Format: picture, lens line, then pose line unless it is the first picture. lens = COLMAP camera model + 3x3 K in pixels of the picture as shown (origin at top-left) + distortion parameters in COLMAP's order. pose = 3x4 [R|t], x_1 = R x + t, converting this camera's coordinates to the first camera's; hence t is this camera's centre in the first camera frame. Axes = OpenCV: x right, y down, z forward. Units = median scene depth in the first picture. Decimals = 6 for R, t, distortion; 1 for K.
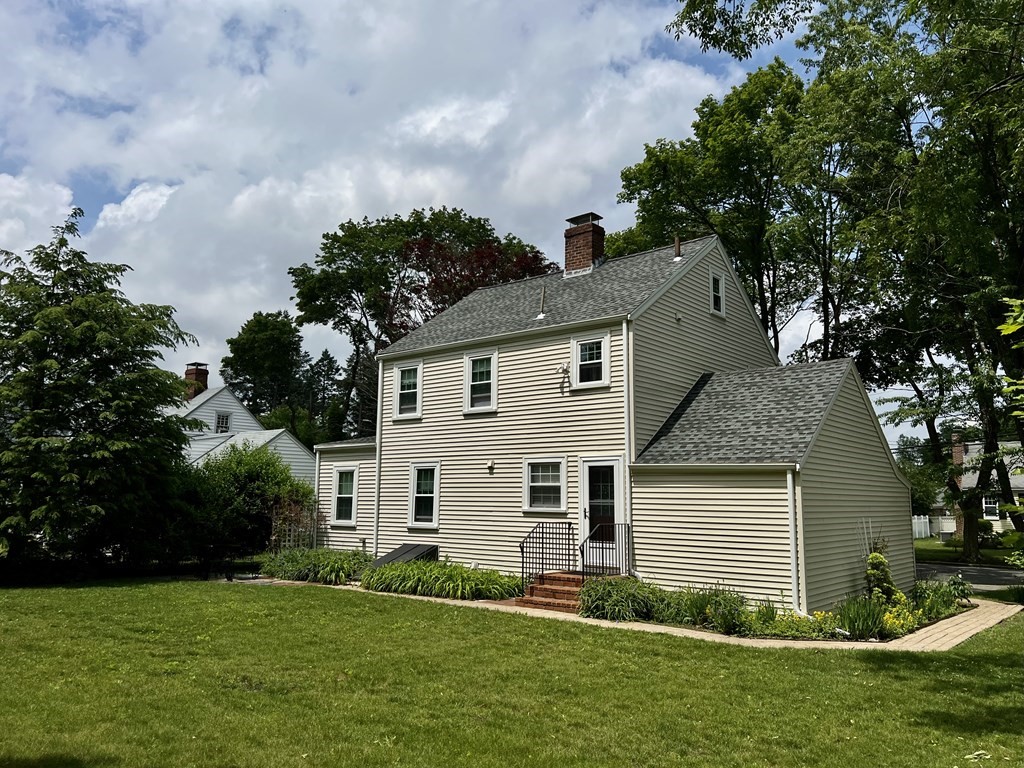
lens RADIAL K [[784.0, 0, 512.5], [0, 784.0, 380.3], [0, 0, 1]] dist [0.010369, 0.000573]
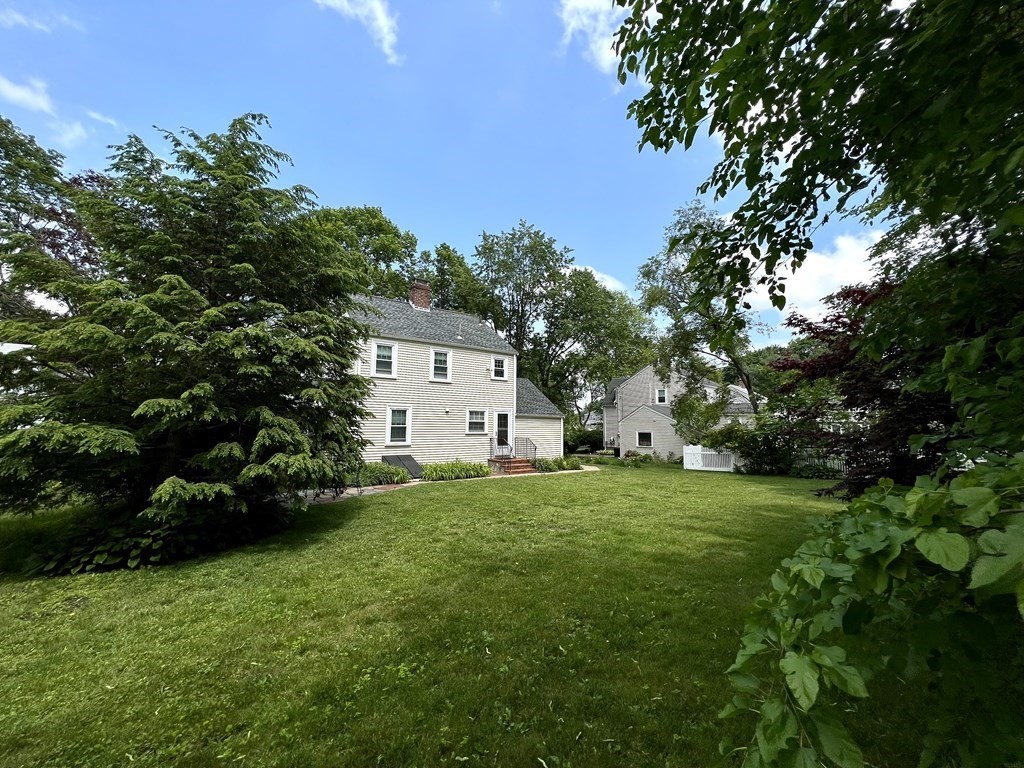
lens RADIAL K [[412.2, 0, 512.5], [0, 412.2, 389.0], [0, 0, 1]] dist [-0.000485, -0.000003]
pose [[0.227979, 0.075769, 0.970714, -1.031320], [-0.156166, 0.986906, -0.040356, 0.076866], [-0.961061, -0.142392, 0.236826, 0.651868]]
